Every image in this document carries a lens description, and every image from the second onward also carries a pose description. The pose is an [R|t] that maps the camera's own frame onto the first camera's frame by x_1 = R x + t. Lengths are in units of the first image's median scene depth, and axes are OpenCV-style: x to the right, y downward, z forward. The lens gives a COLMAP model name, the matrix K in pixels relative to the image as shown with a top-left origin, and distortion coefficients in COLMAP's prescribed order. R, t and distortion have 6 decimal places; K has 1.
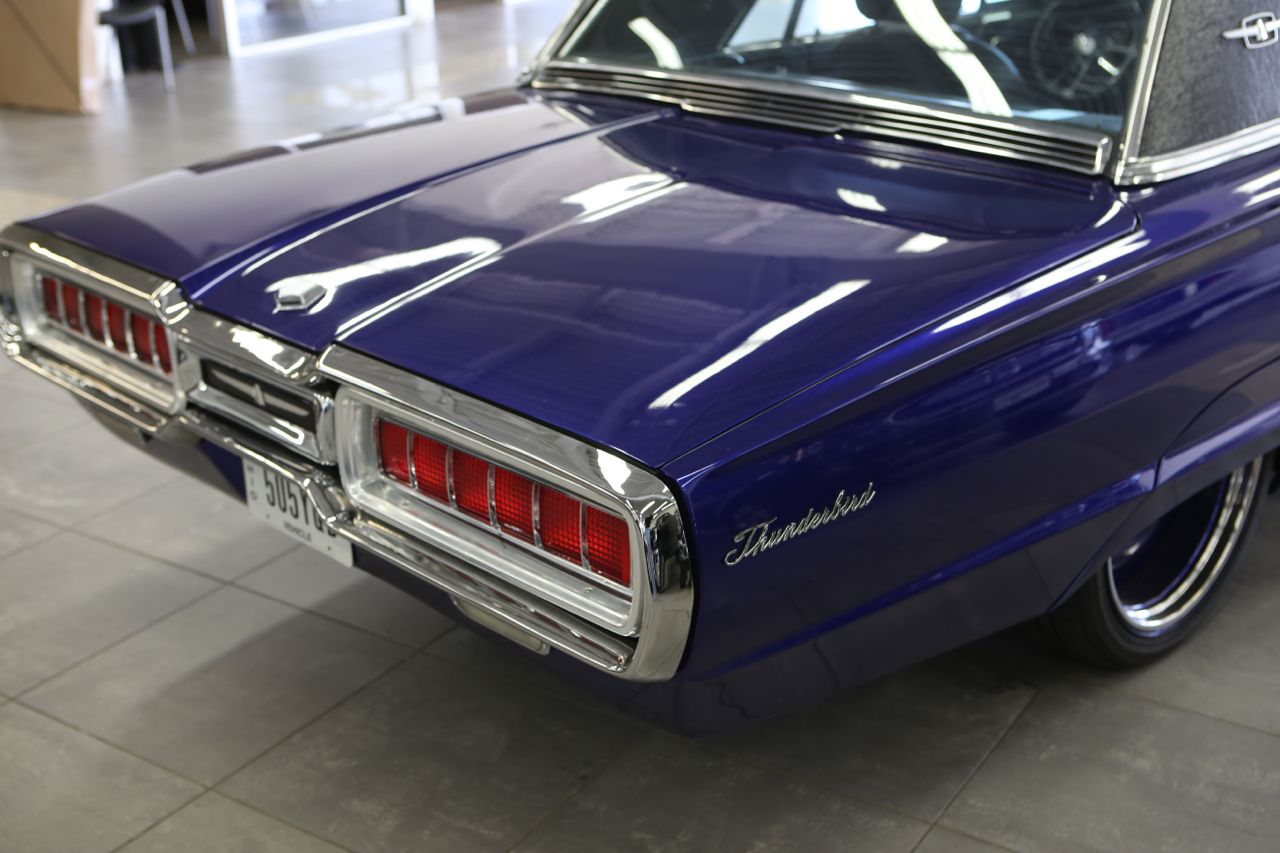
lens RADIAL K [[1623.7, 0, 640.0], [0, 1623.7, 426.5], [0, 0, 1]] dist [-0.003233, 0.017978]
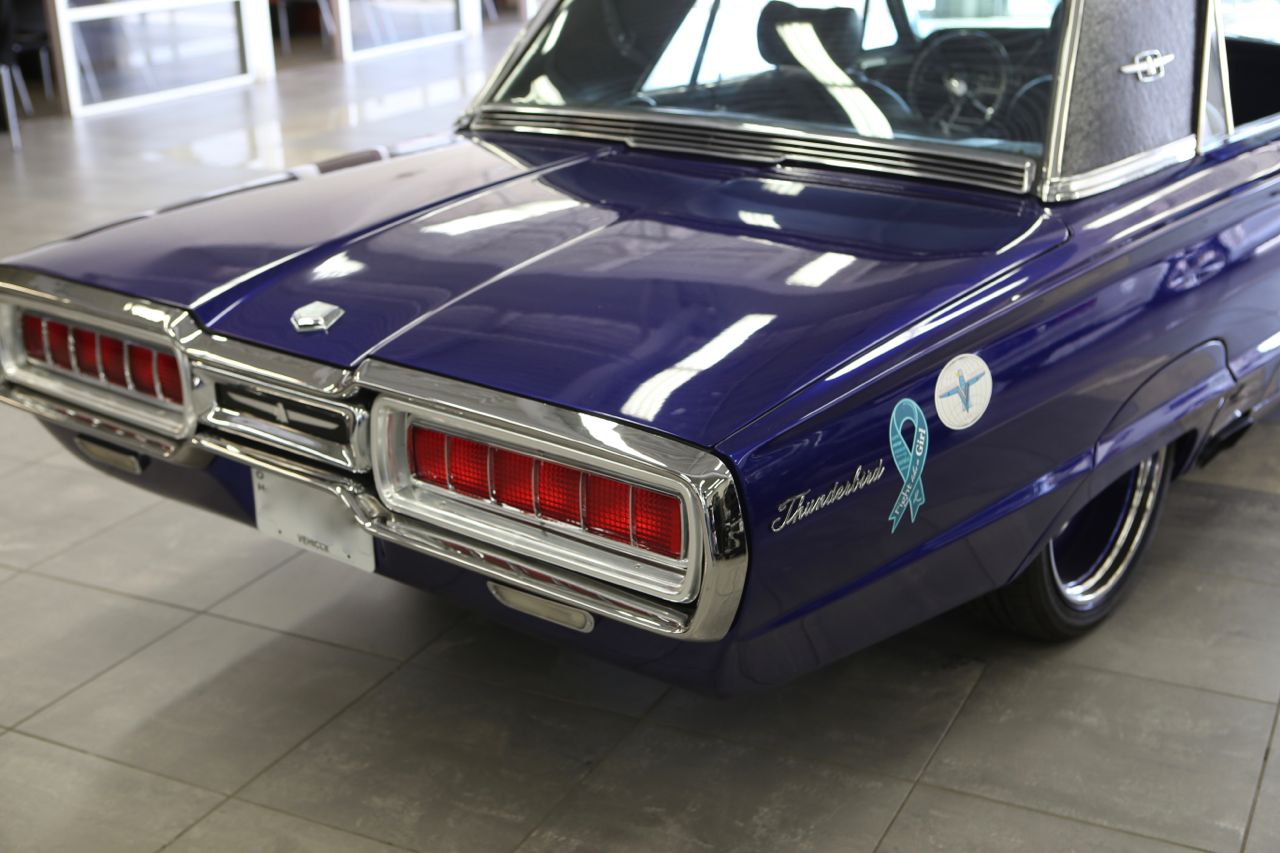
lens RADIAL K [[1660.4, 0, 640.0], [0, 1660.4, 426.5], [0, 0, 1]] dist [-0.009966, 0.038140]
pose [[0.992019, -0.036072, 0.120820, -0.123204], [0.040884, 0.998457, -0.037590, 0.036664], [-0.119278, 0.042230, 0.991962, -0.095498]]
